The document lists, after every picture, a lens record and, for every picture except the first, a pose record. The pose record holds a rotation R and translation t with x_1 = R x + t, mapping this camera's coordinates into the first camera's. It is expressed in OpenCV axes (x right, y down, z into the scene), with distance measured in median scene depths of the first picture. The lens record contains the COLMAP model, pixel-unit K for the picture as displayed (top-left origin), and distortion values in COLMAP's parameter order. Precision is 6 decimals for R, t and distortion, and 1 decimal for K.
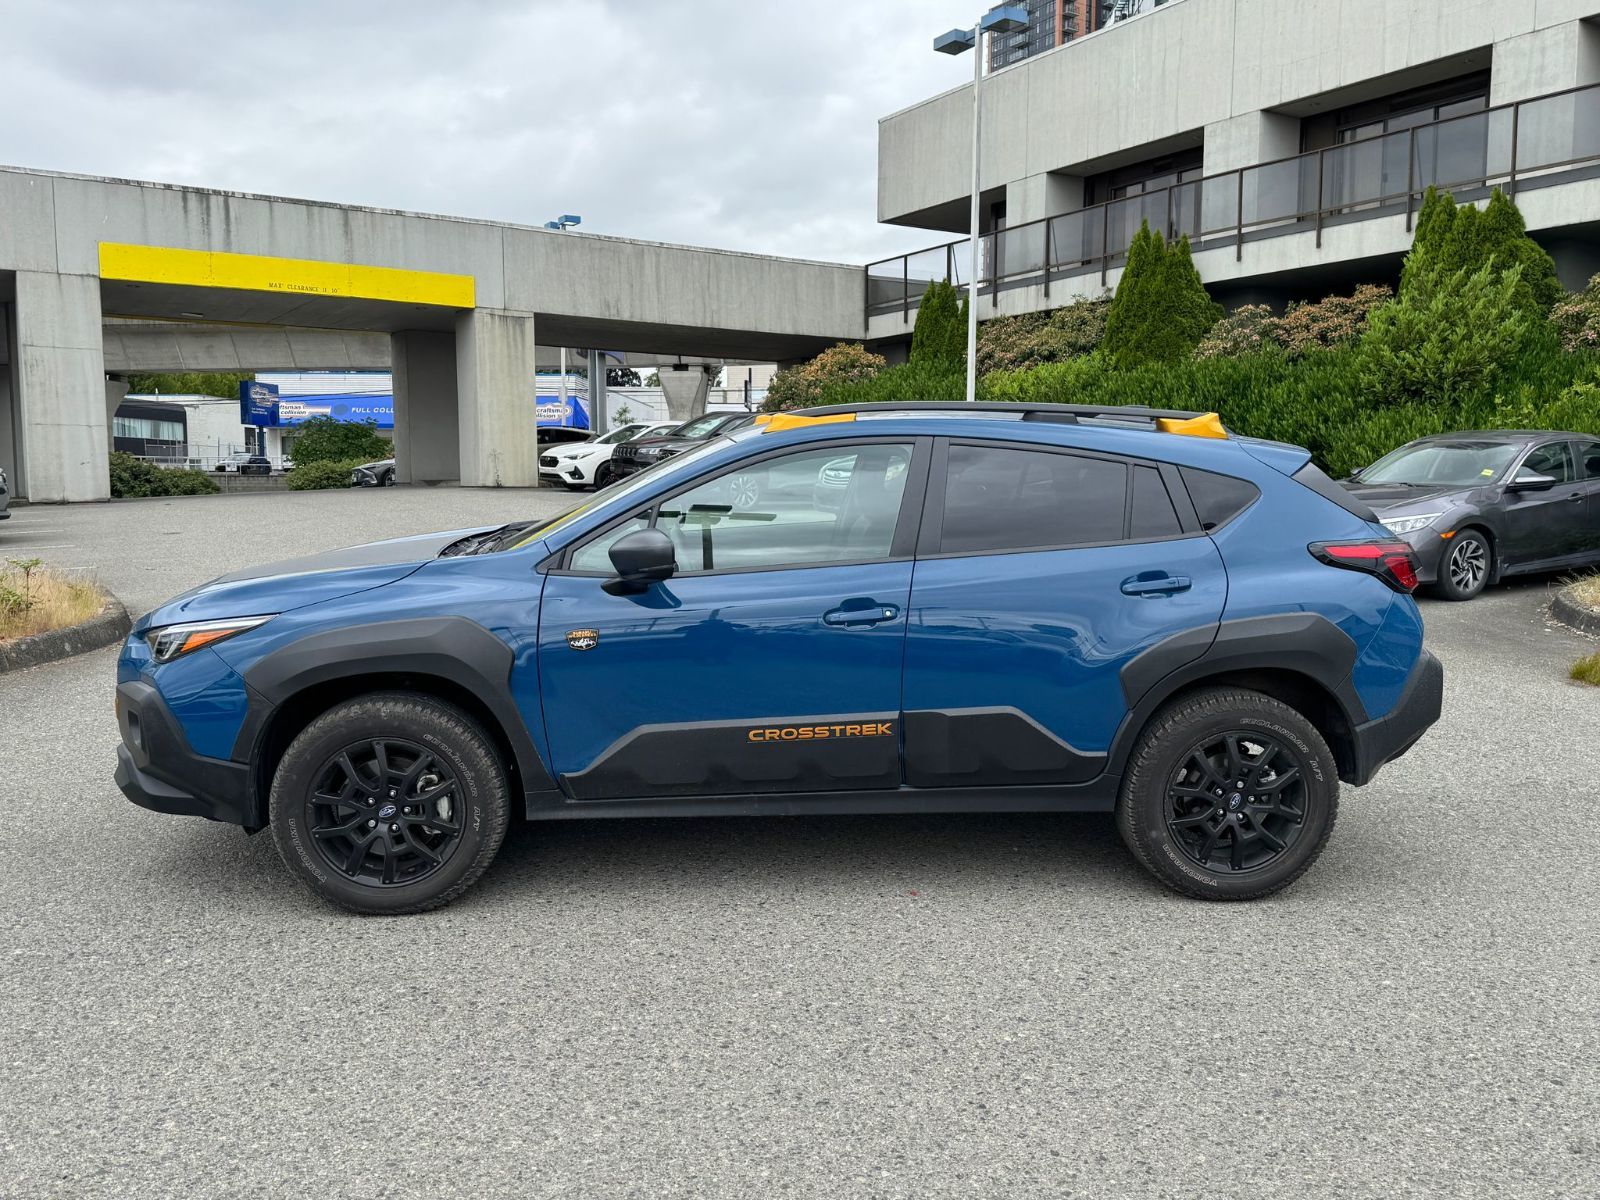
lens RADIAL K [[1313.6, 0, 802.4], [0, 1313.6, 613.8], [0, 0, 1]] dist [0.049009, -0.077735]
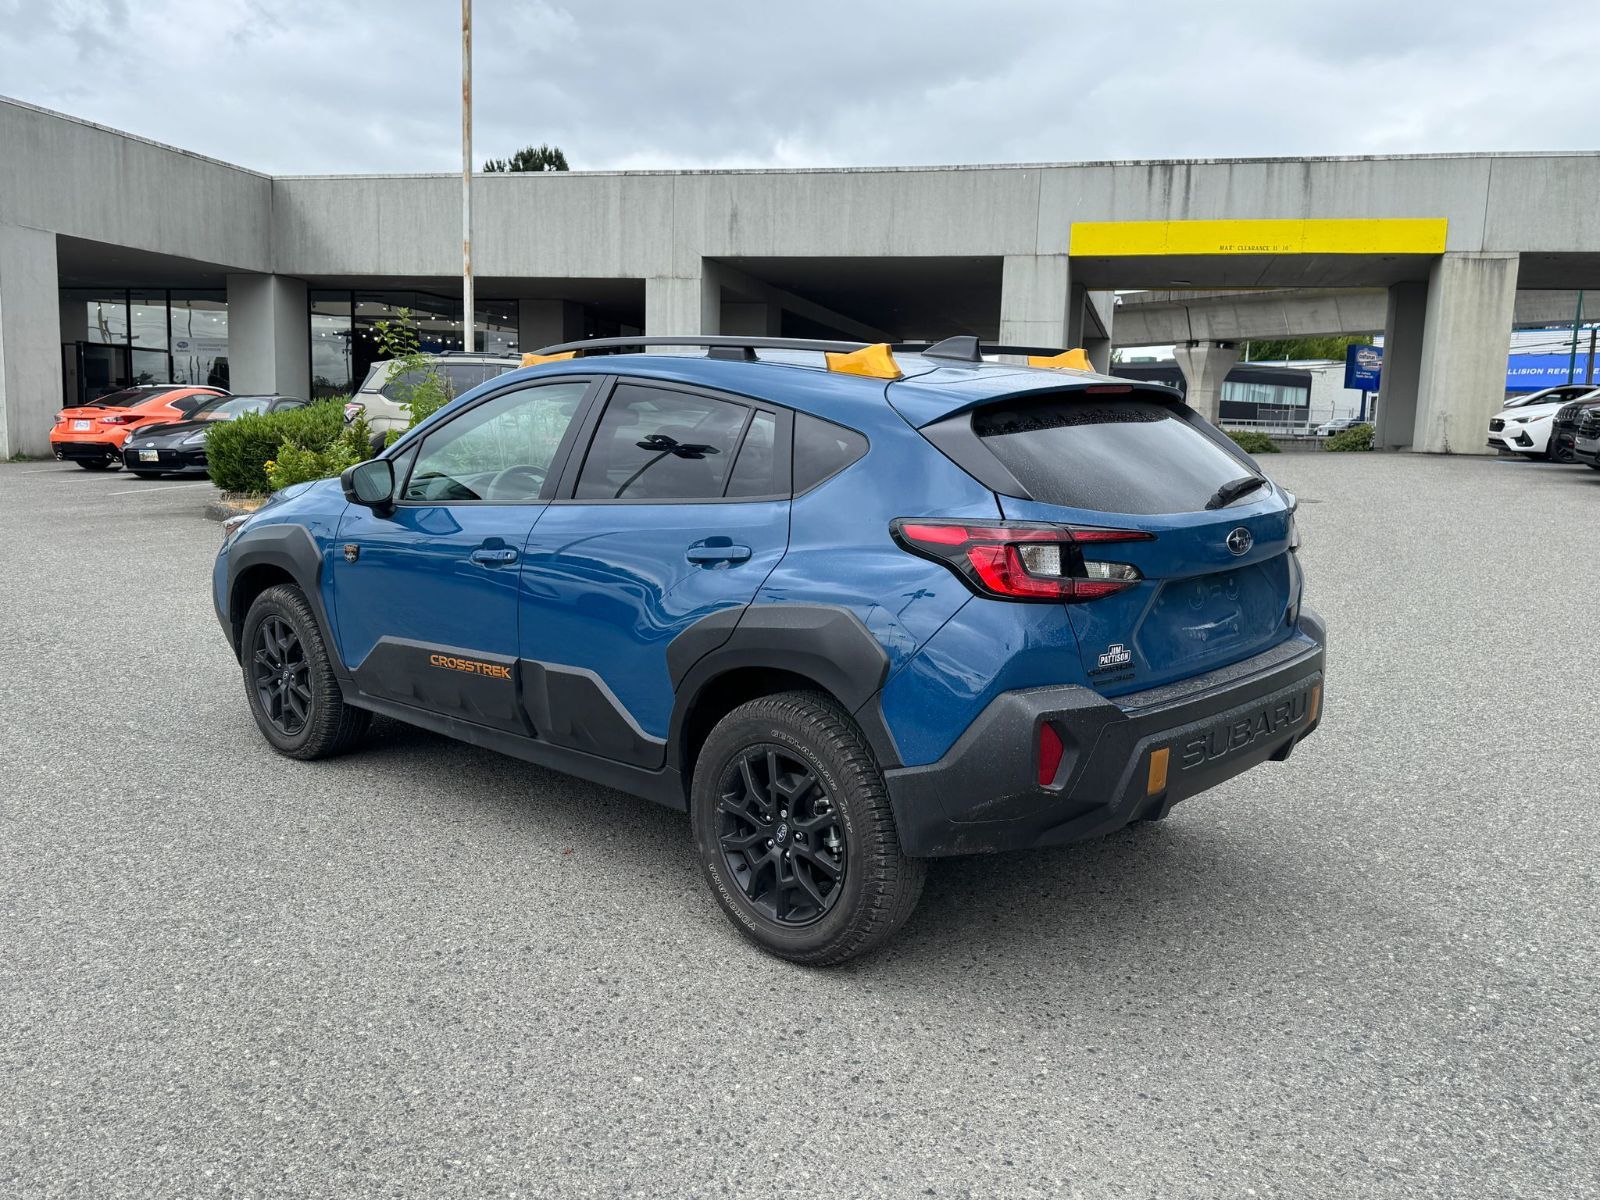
lens RADIAL K [[1313.6, 0, 804.0], [0, 1313.6, 616.4], [0, 0, 1]] dist [0.049009, -0.077735]
pose [[0.671368, 0.119107, -0.731490, 0.153784], [-0.099073, 0.992566, 0.070688, -0.007719], [0.734472, 0.025013, 0.678178, 0.080913]]
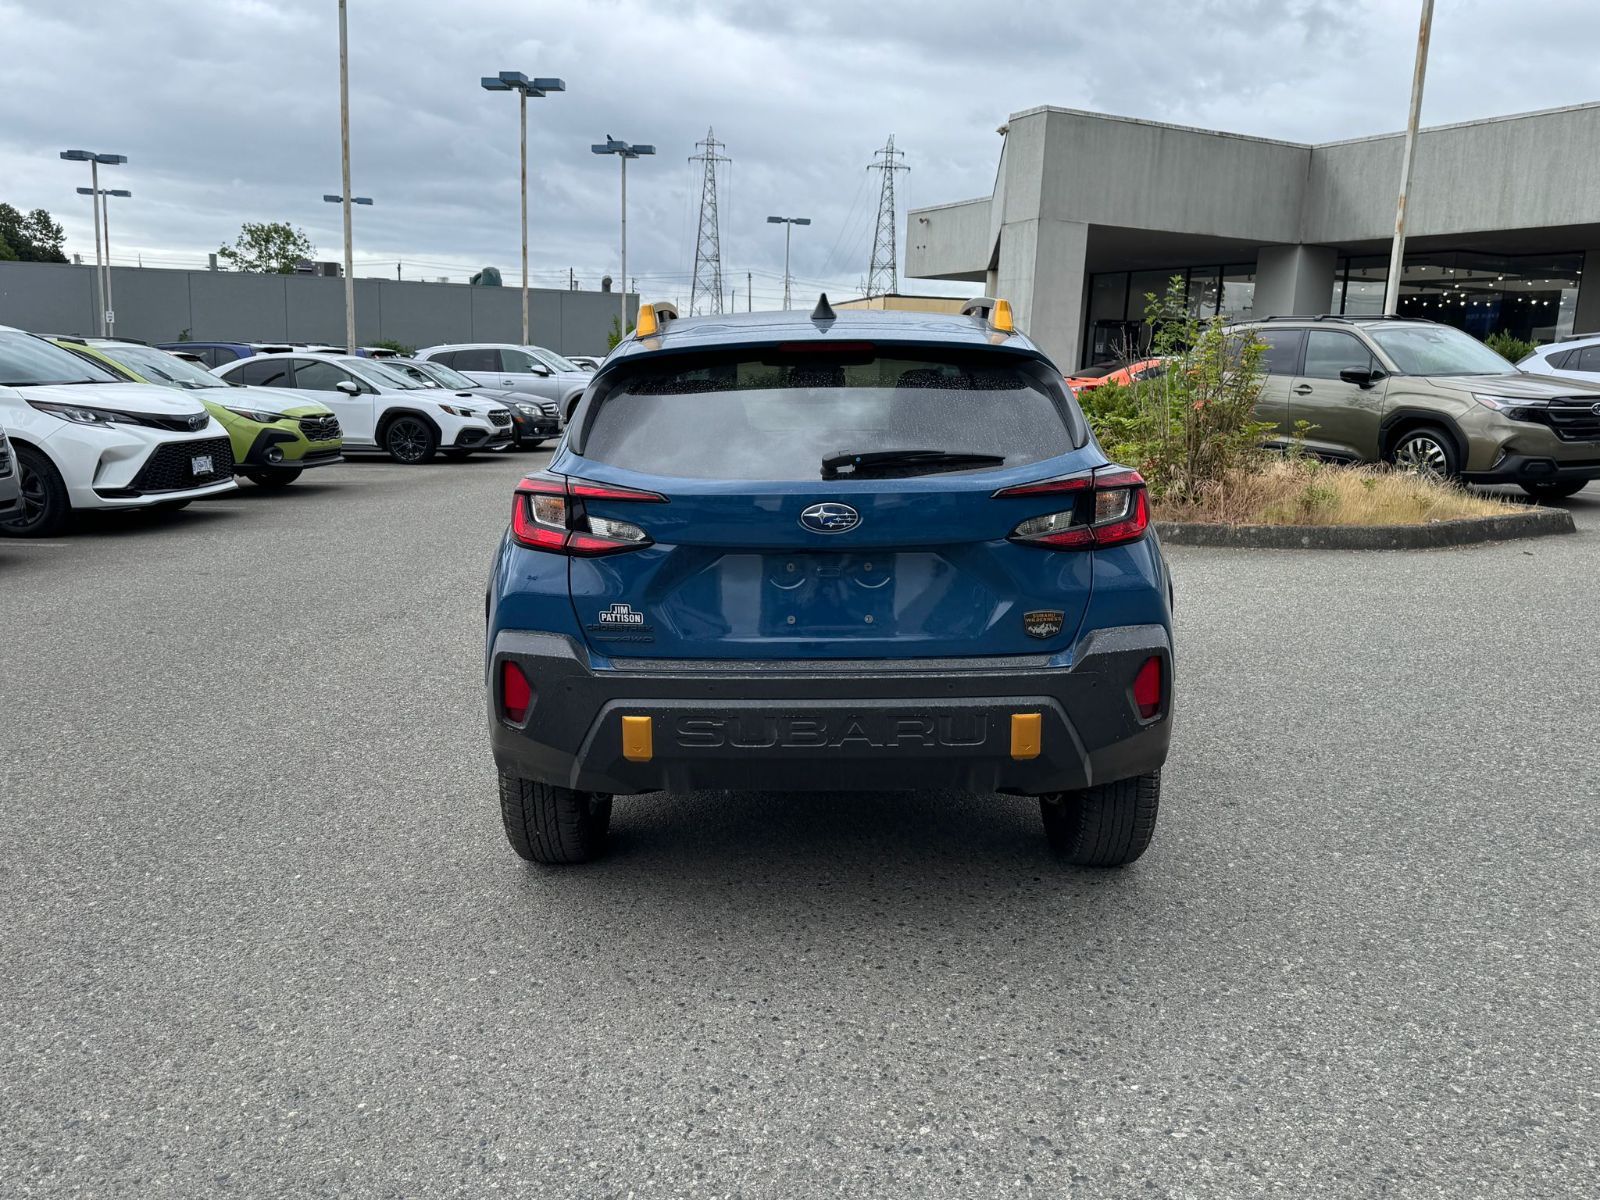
lens RADIAL K [[1313.6, 0, 805.6], [0, 1313.6, 627.1], [0, 0, 1]] dist [0.049009, -0.077735]
pose [[-0.106849, 0.187443, -0.976447, 0.203914], [-0.131972, 0.970706, 0.200783, -0.024891], [0.985478, 0.150317, -0.078981, 0.219719]]
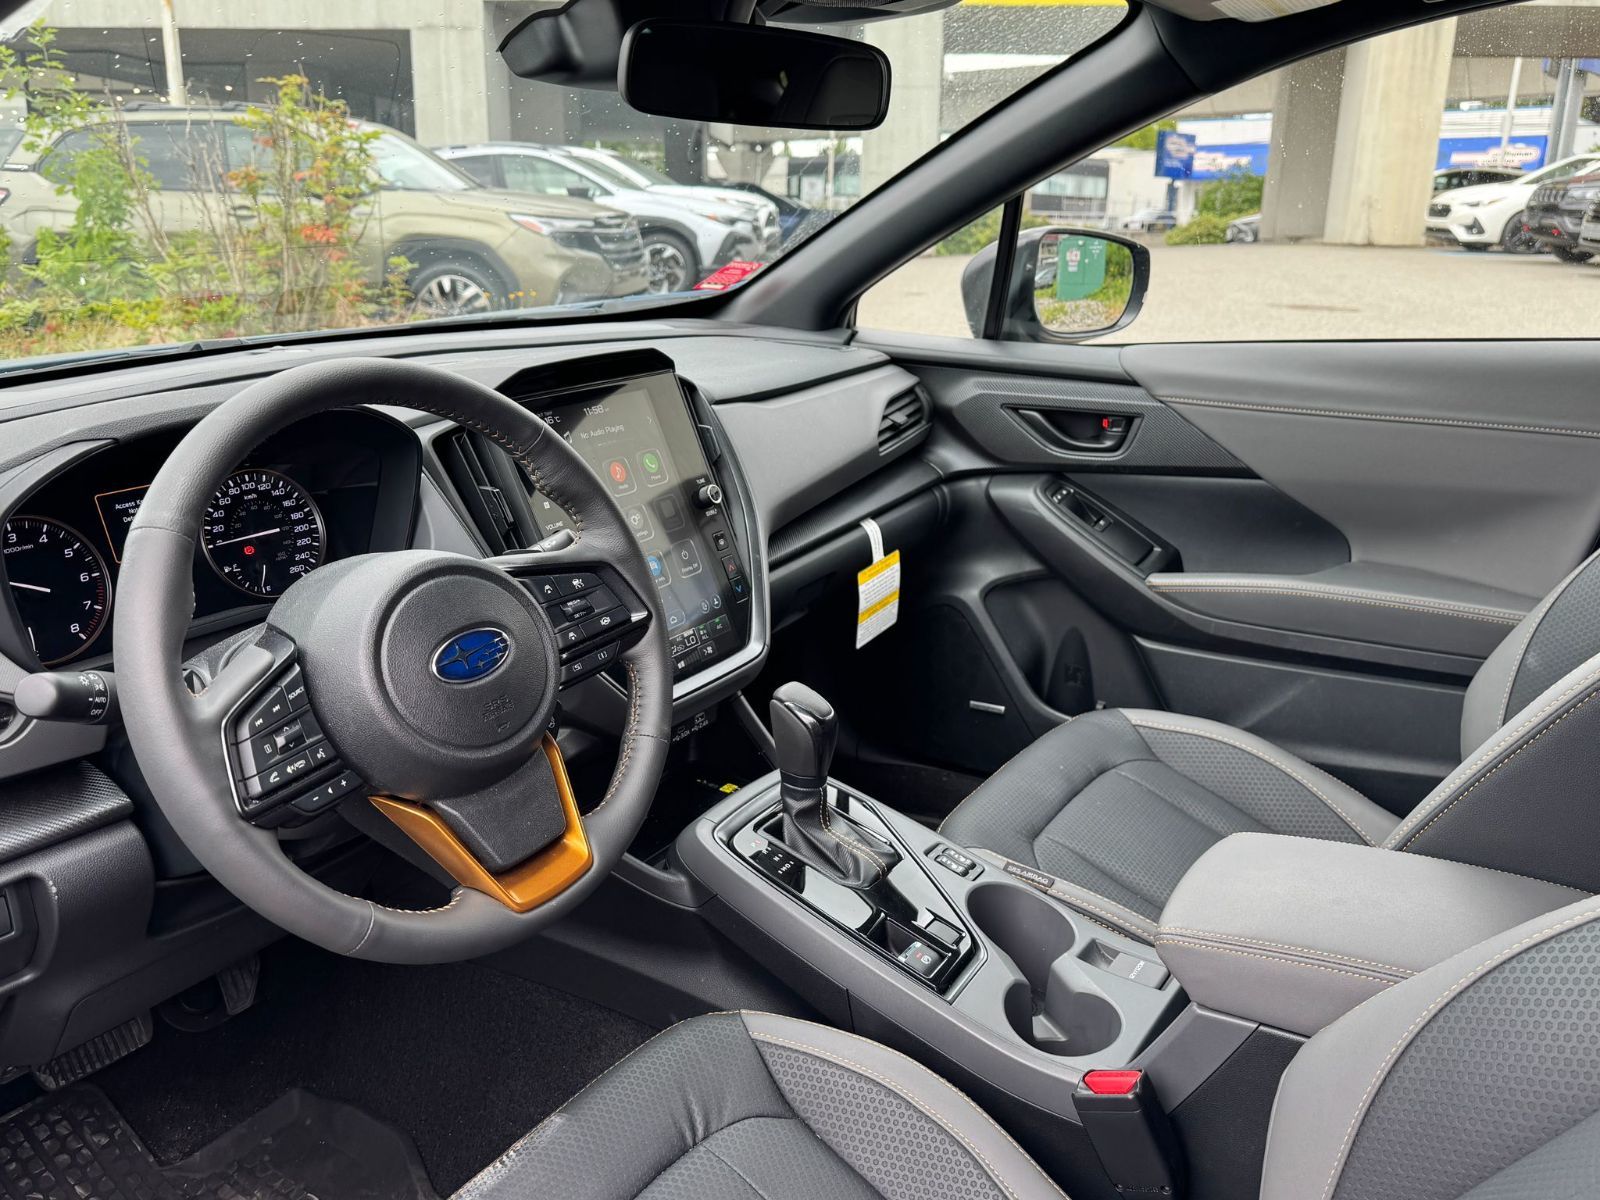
lens RADIAL K [[1313.6, 0, 805.1], [0, 1313.6, 614.7], [0, 0, 1]] dist [0.049009, -0.077735]
pose [[0.785604, 0.180659, -0.591767, 0.012186], [-0.074803, 0.977140, 0.199004, -0.013593], [0.614191, -0.112073, 0.781159, 0.161191]]
